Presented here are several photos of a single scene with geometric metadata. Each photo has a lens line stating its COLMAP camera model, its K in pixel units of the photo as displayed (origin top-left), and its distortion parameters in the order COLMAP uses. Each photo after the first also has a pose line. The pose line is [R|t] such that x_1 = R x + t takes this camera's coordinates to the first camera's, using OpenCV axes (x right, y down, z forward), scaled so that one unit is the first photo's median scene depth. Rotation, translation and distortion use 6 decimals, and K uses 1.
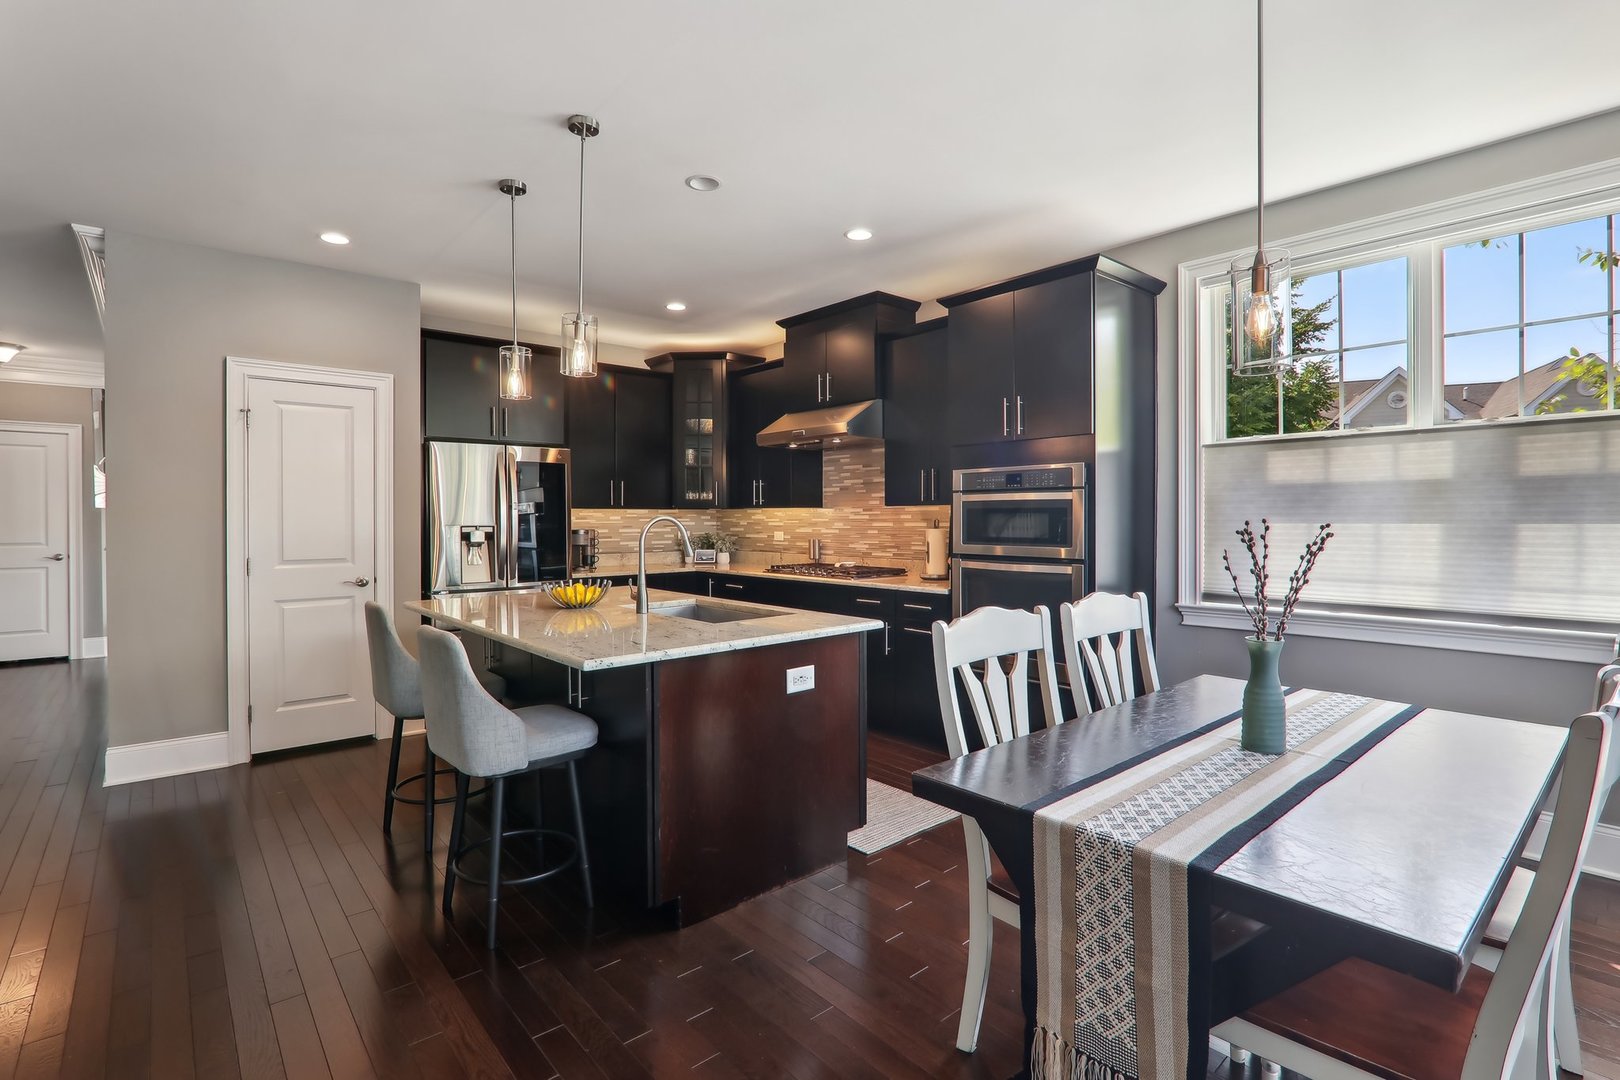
lens RADIAL K [[761.3, 0, 814.9], [0, 761.3, 526.4], [0, 0, 1]] dist [-0.017659, -0.000303]
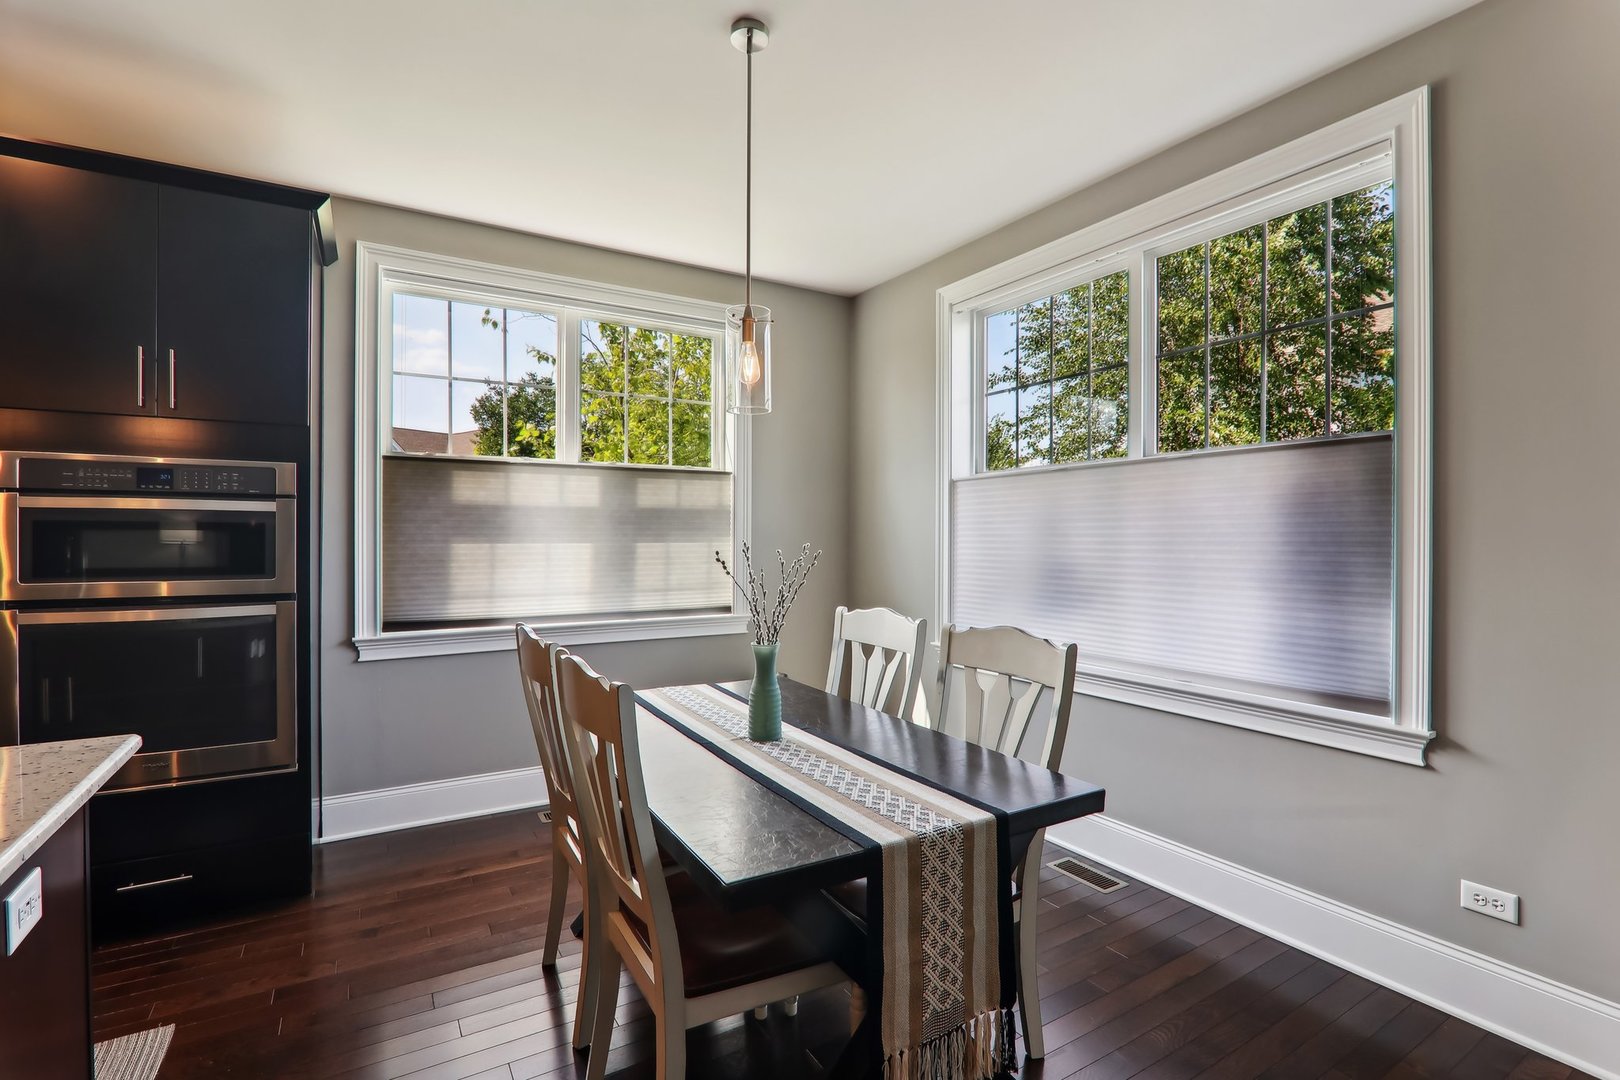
lens RADIAL K [[752.0, 0, 806.5], [0, 752.0, 539.3], [0, 0, 1]] dist [-0.002144, -0.000430]
pose [[0.178446, -0.001764, 0.983948, -0.344073], [0.005479, 0.999985, 0.000799, -0.009397], [-0.983934, 0.005249, 0.178453, 0.462392]]
